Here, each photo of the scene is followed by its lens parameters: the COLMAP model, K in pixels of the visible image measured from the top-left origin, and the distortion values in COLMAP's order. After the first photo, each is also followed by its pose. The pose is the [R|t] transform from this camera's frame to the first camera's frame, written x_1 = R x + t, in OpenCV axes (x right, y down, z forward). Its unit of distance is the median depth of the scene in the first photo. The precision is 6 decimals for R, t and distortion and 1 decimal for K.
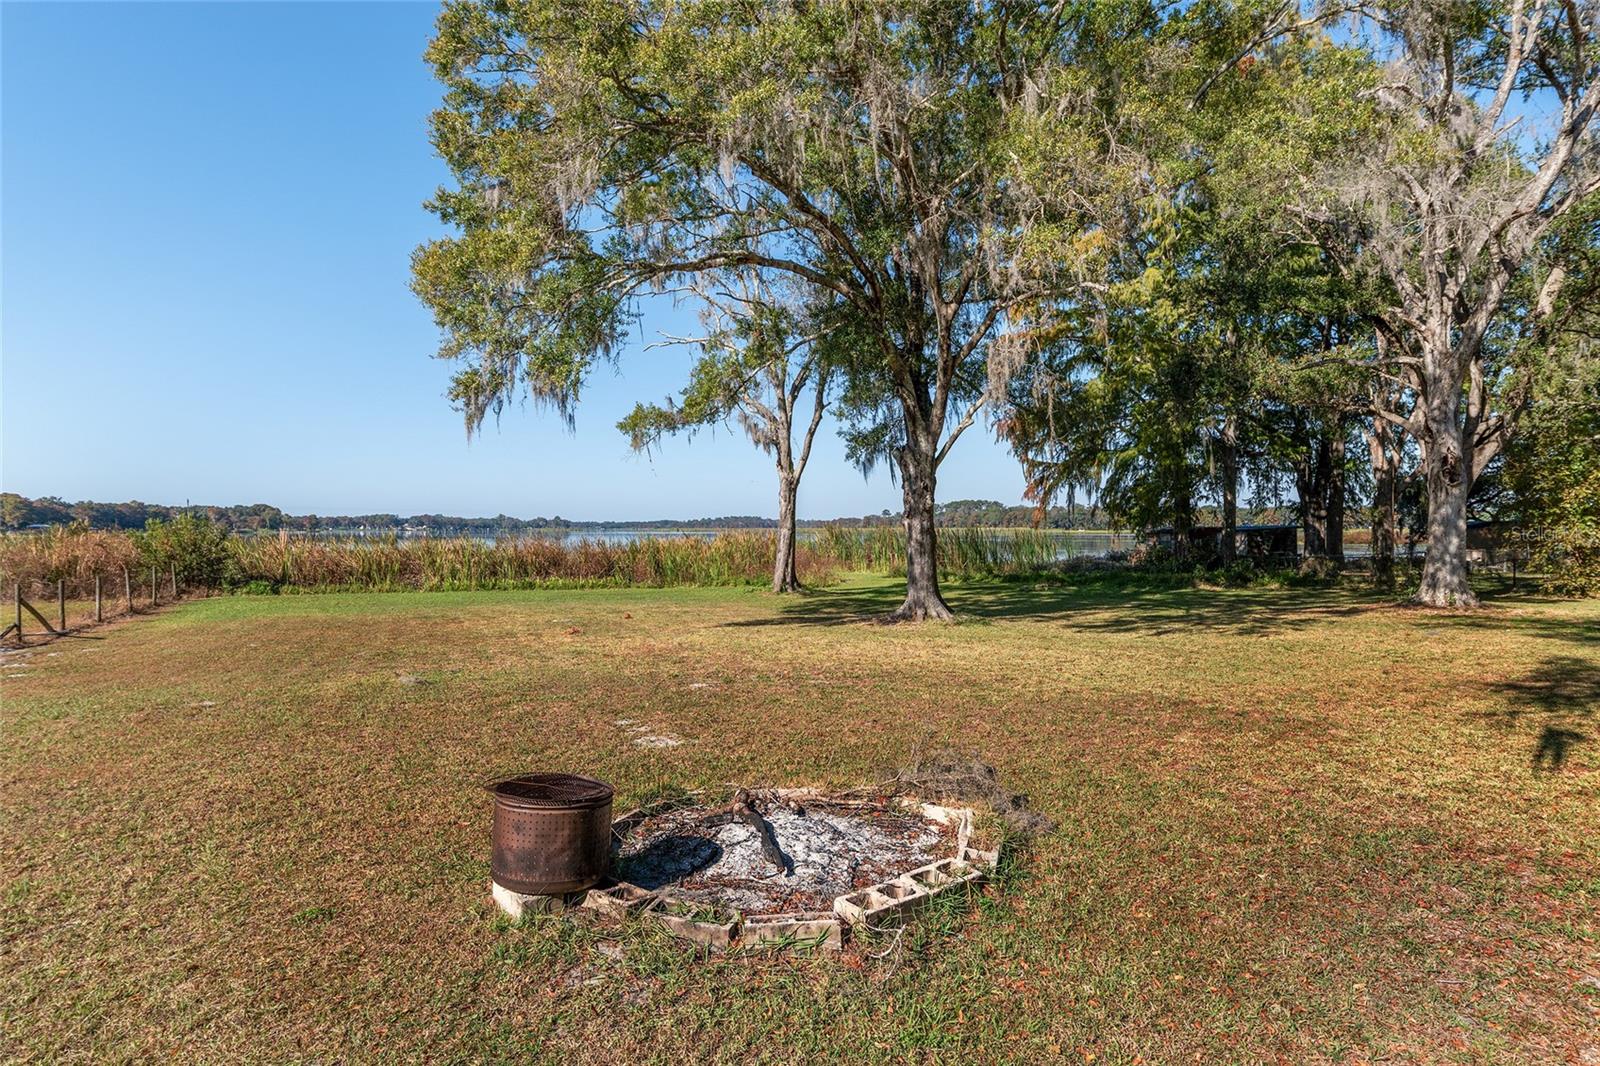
lens RADIAL K [[914.3, 0, 800.0], [0, 914.3, 533.0], [0, 0, 1]] dist [-0.004622, 0.000632]
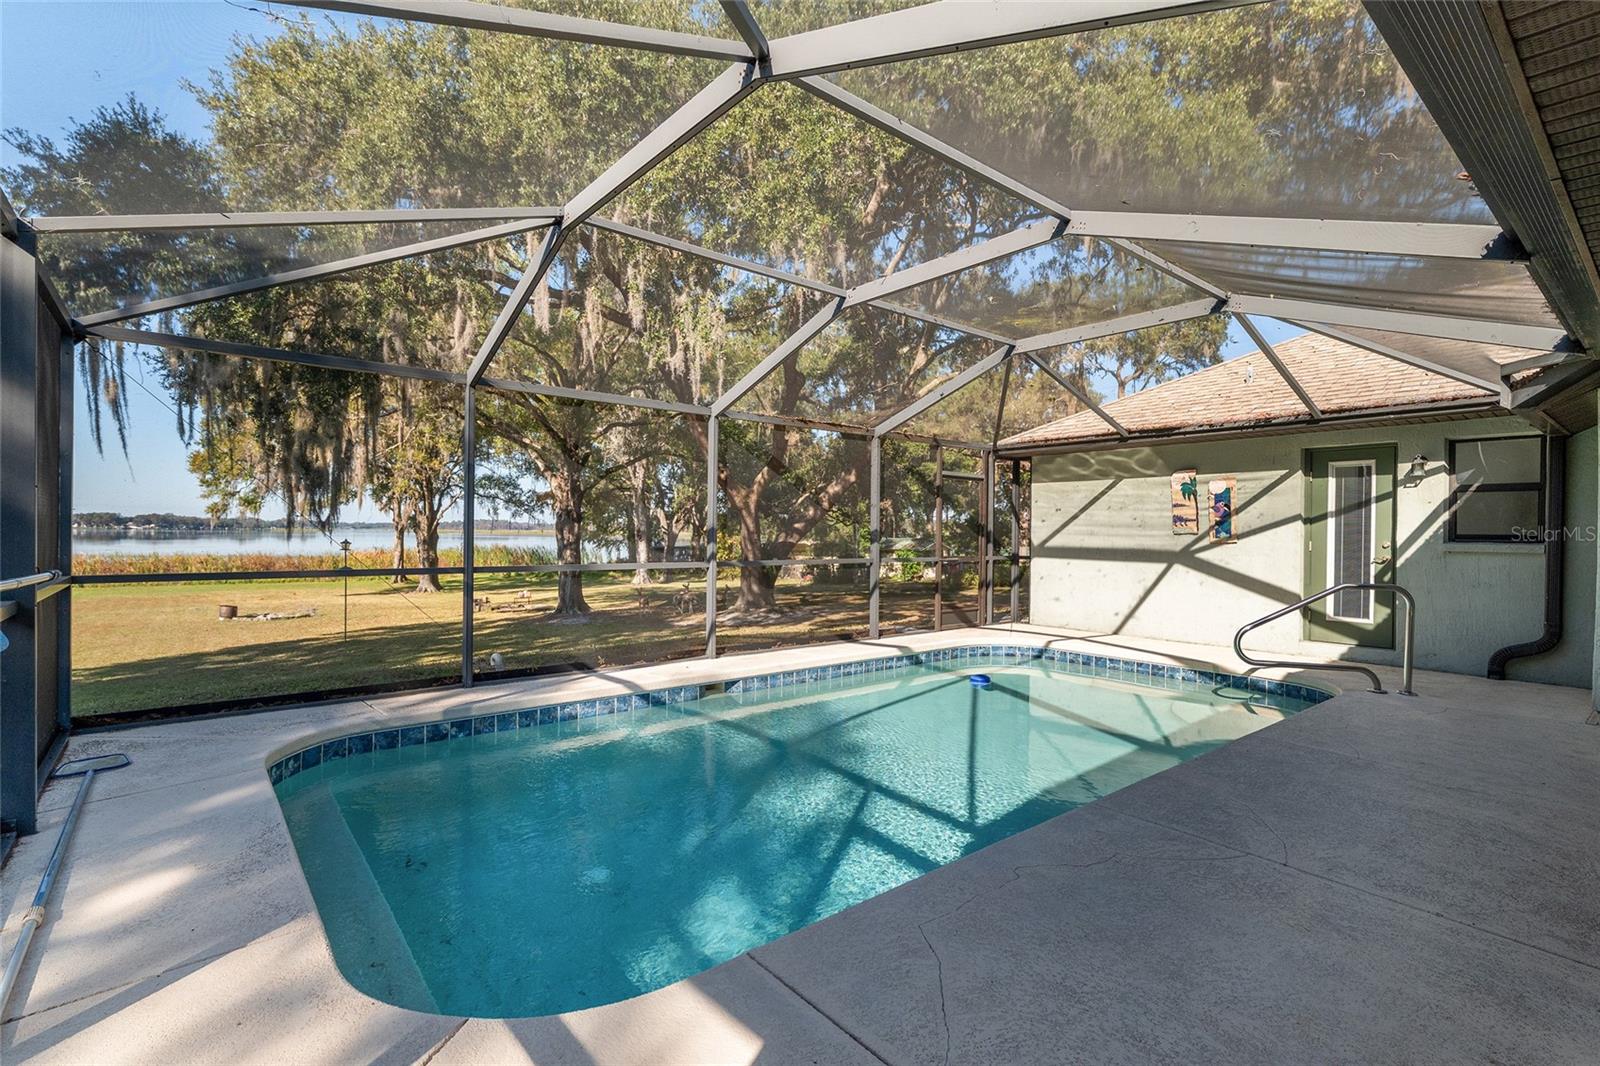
lens RADIAL K [[744.1, 0, 800.0], [0, 744.1, 533.0], [0, 0, 1]] dist [0.000887, -0.000255]
pose [[0.946938, 0.008793, 0.321295, 0.301389], [-0.008139, 0.999961, -0.003378, -0.047937], [-0.321312, 0.000583, 0.946973, -0.860219]]
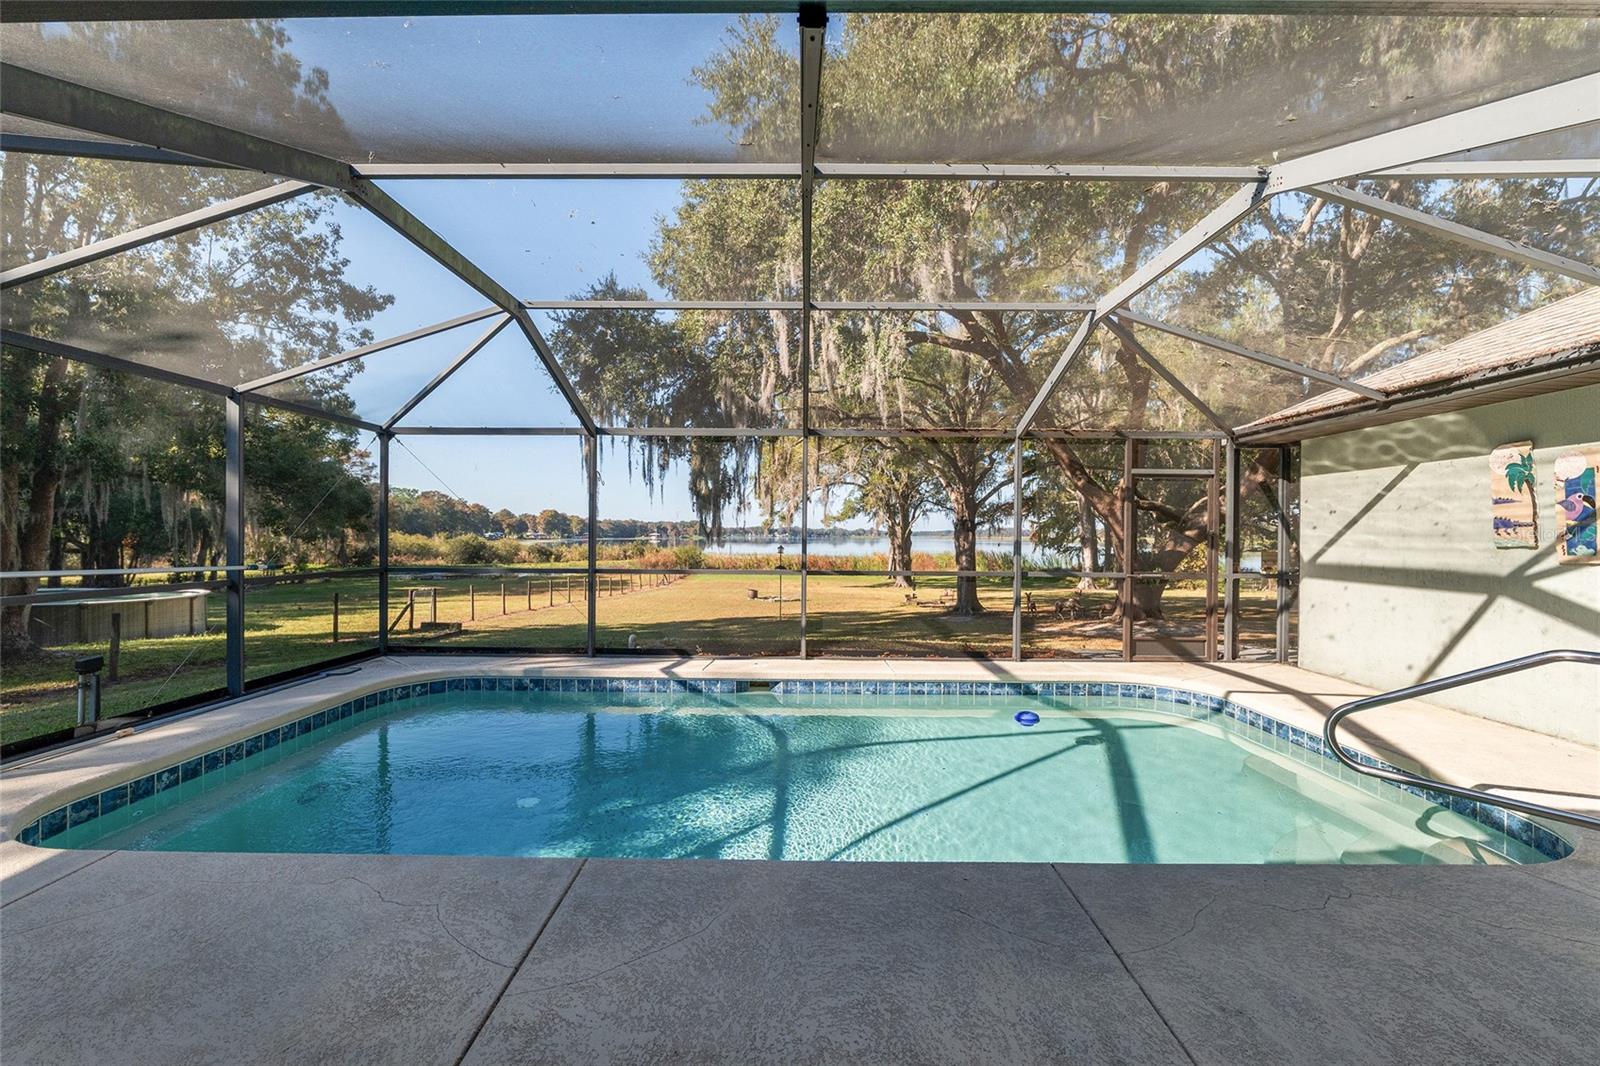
lens RADIAL K [[660.0, 0, 800.0], [0, 660.0, 533.0], [0, 0, 1]] dist [-0.010296, 0.000764]
pose [[0.931503, 0.006322, -0.363678, 0.424922], [-0.009458, 0.999932, -0.006843, -0.050412], [0.363610, 0.009814, 0.931500, -0.841034]]
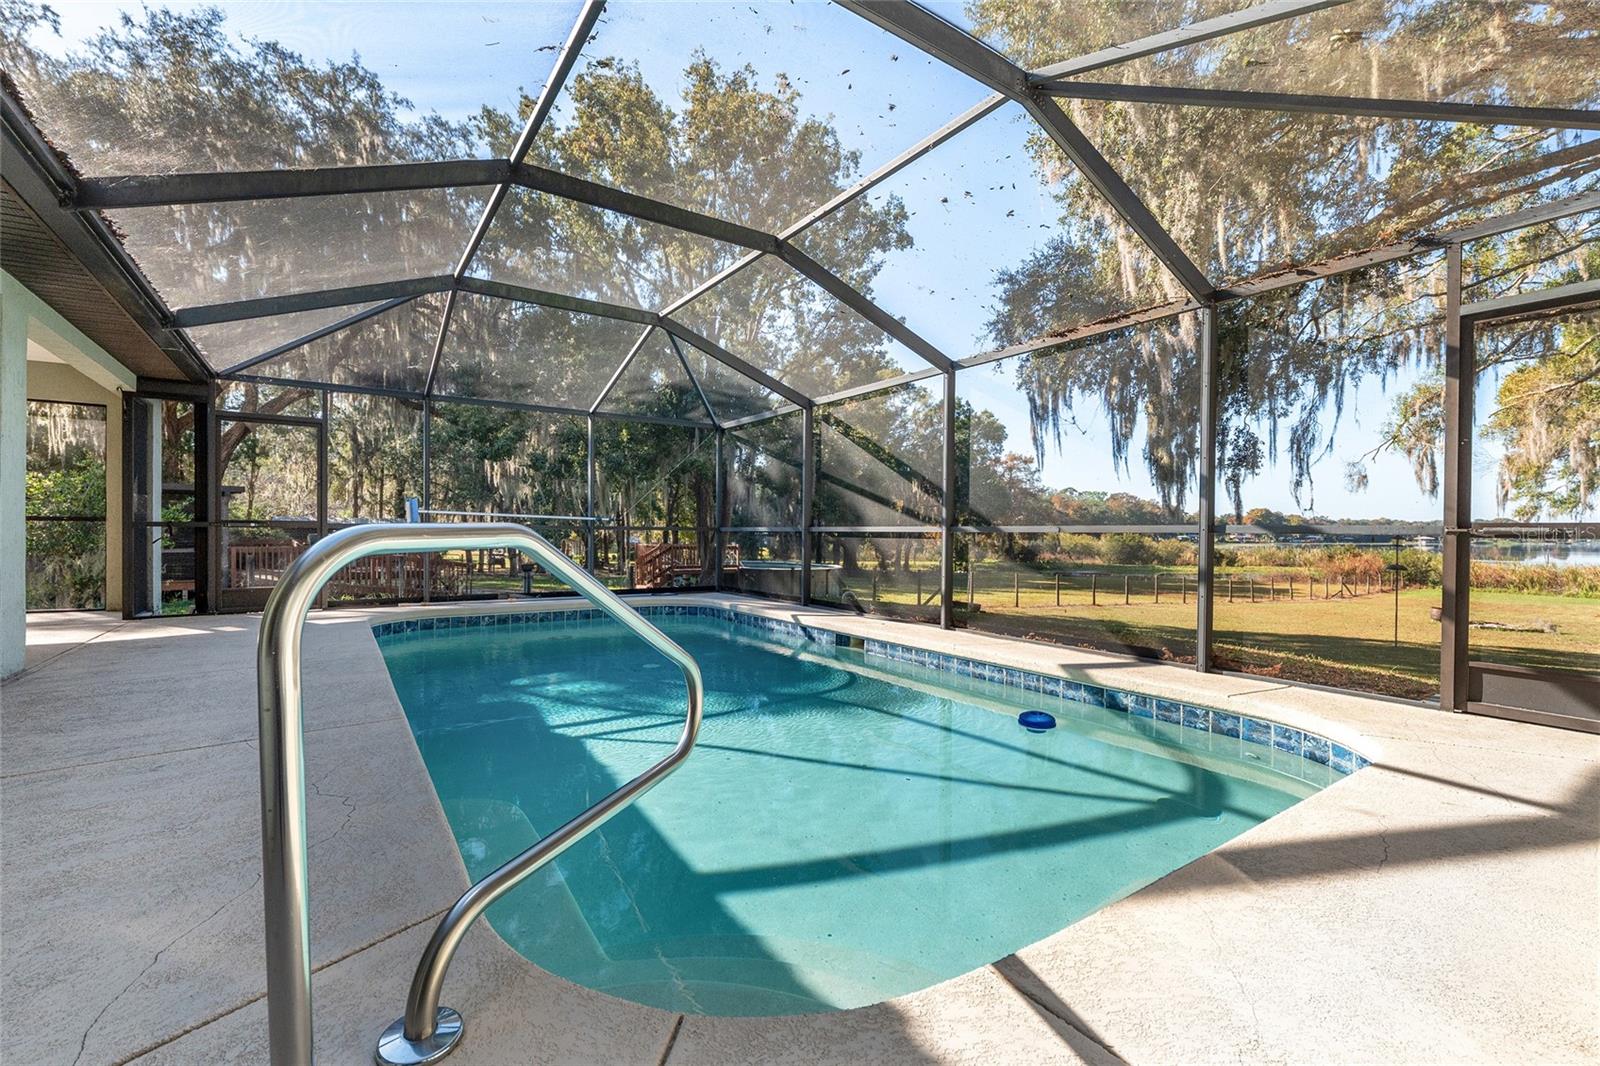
lens RADIAL K [[687.6, 0, 800.0], [0, 687.6, 533.0], [0, 0, 1]] dist [-0.001838, -0.000798]
pose [[0.234573, 0.004365, -0.972089, 0.526606], [-0.014432, 0.999895, 0.001008, -0.037405], [0.971991, 0.013792, 0.234612, -0.726121]]
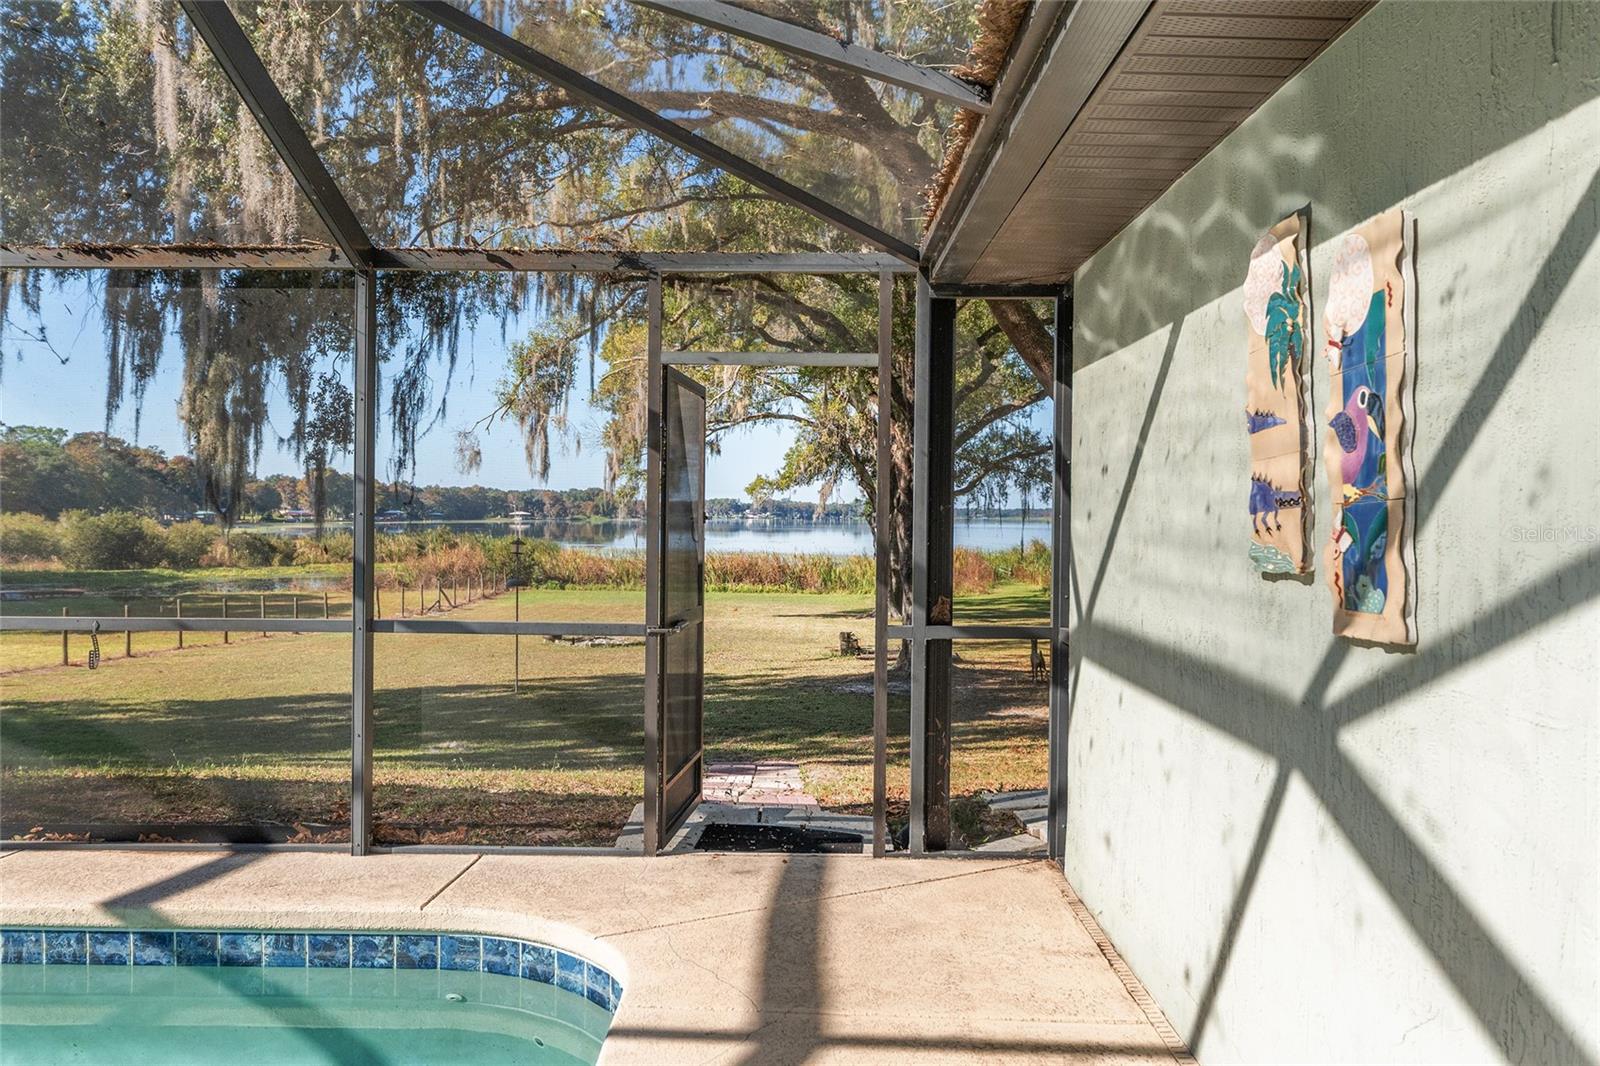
lens RADIAL K [[1212.9, 0, 800.0], [0, 1212.9, 533.0], [0, 0, 1]] dist [-0.008665, 0.002405]
pose [[0.932923, 0.014781, -0.359773, 0.517795], [-0.011722, 0.999874, 0.010681, -0.053153], [0.359885, -0.005747, 0.932979, -0.736866]]
